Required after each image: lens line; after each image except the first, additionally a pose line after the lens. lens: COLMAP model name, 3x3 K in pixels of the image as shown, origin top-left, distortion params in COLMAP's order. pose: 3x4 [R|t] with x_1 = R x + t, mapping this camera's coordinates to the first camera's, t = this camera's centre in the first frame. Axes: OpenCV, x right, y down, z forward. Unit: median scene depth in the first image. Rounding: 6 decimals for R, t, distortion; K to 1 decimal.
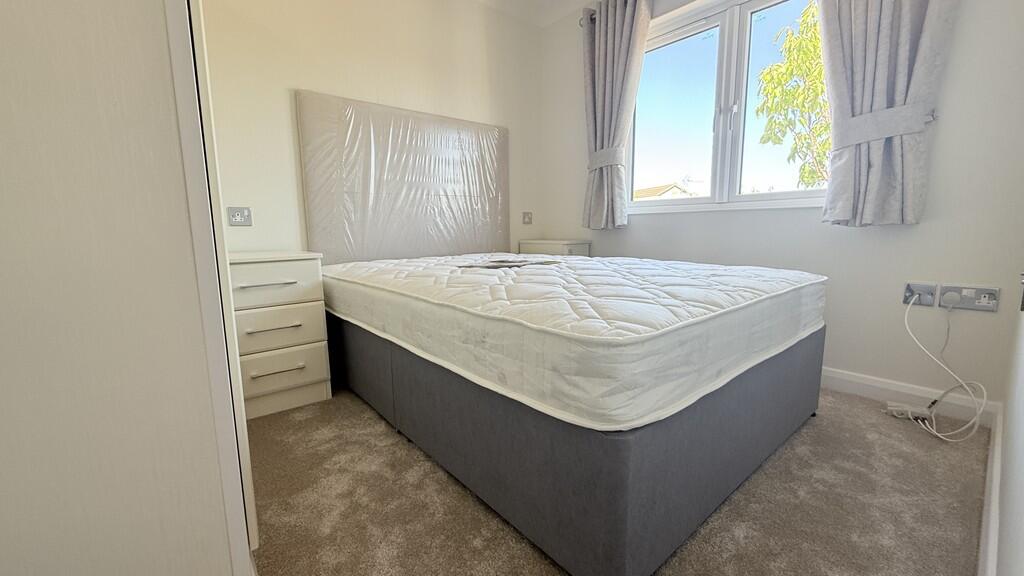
lens RADIAL K [[408.0, 0, 512.0], [0, 408.0, 288.0], [0, 0, 1]] dist [0.001590, 0.000025]
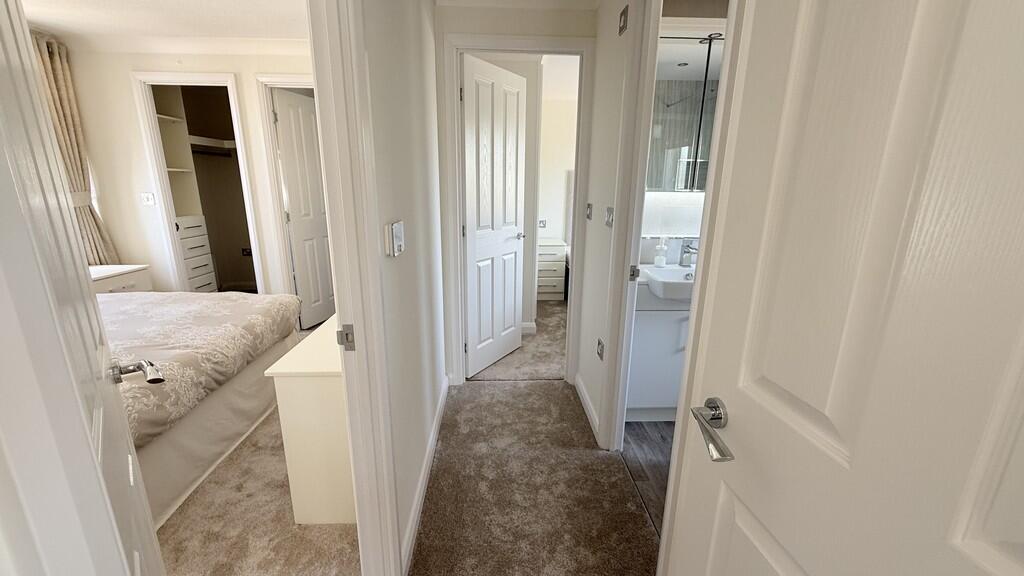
lens RADIAL K [[408.0, 0, 512.0], [0, 408.0, 288.0], [0, 0, 1]] dist [0.001590, 0.000025]
pose [[0.788772, 0.170079, -0.590687, 0.909469], [-0.104248, 0.984052, 0.144135, -0.158414], [0.605781, -0.052112, 0.793923, -1.393134]]
